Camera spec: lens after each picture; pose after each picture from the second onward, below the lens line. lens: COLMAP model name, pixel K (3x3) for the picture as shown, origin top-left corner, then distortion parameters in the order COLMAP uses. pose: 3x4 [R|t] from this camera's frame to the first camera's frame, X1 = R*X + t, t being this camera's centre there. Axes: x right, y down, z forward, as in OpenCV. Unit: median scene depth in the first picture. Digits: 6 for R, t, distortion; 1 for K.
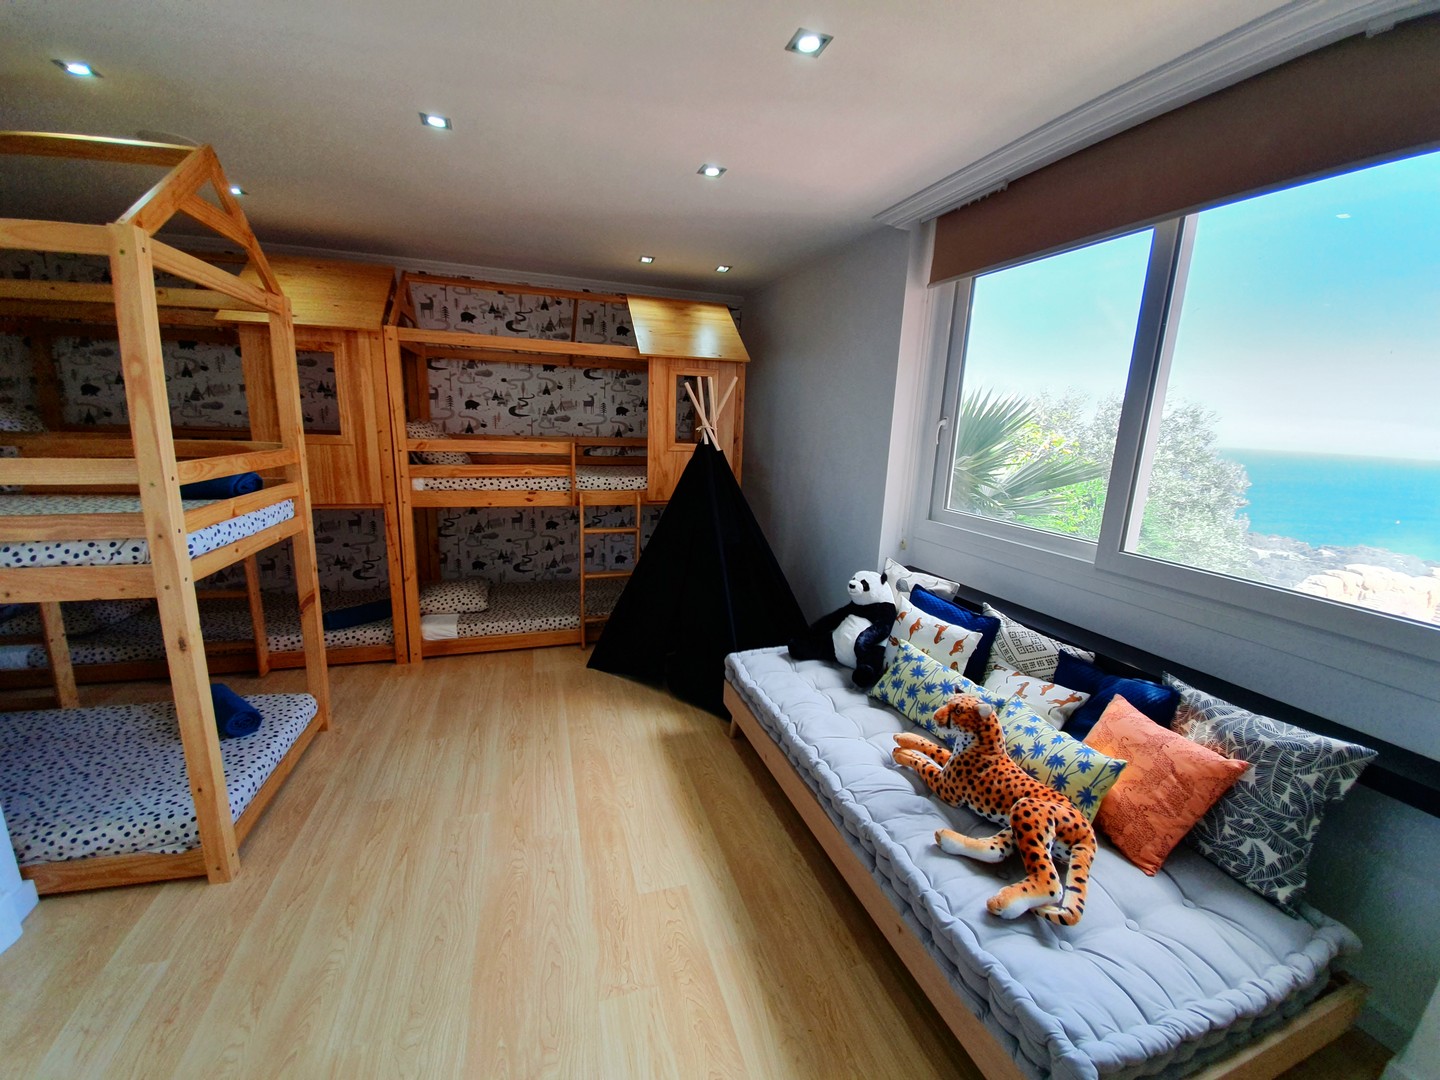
lens RADIAL K [[574.1, 0, 726.0], [0, 574.1, 542.1], [0, 0, 1]] dist [-0.000946, -0.000697]
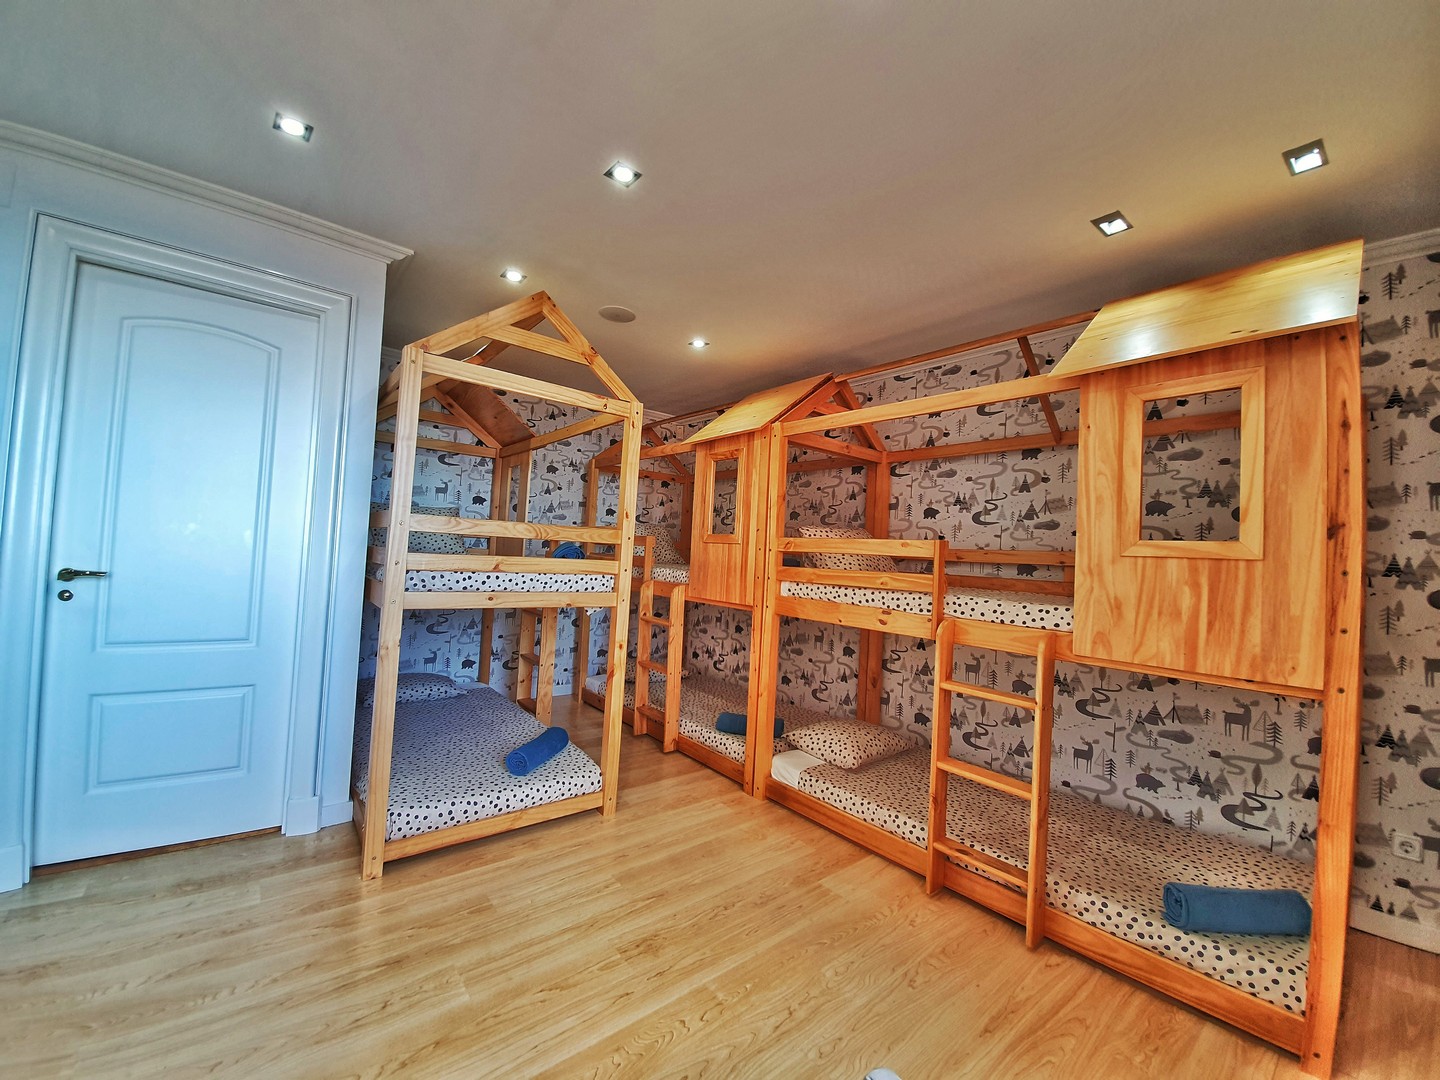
lens RADIAL K [[574.1, 0, 722.8], [0, 574.1, 538.4], [0, 0, 1]] dist [-0.000946, -0.000697]
pose [[0.341031, -0.047375, -0.938858, 0.230176], [-0.239397, 0.961424, -0.135473, -0.028230], [0.909058, 0.270960, 0.316534, 0.530090]]
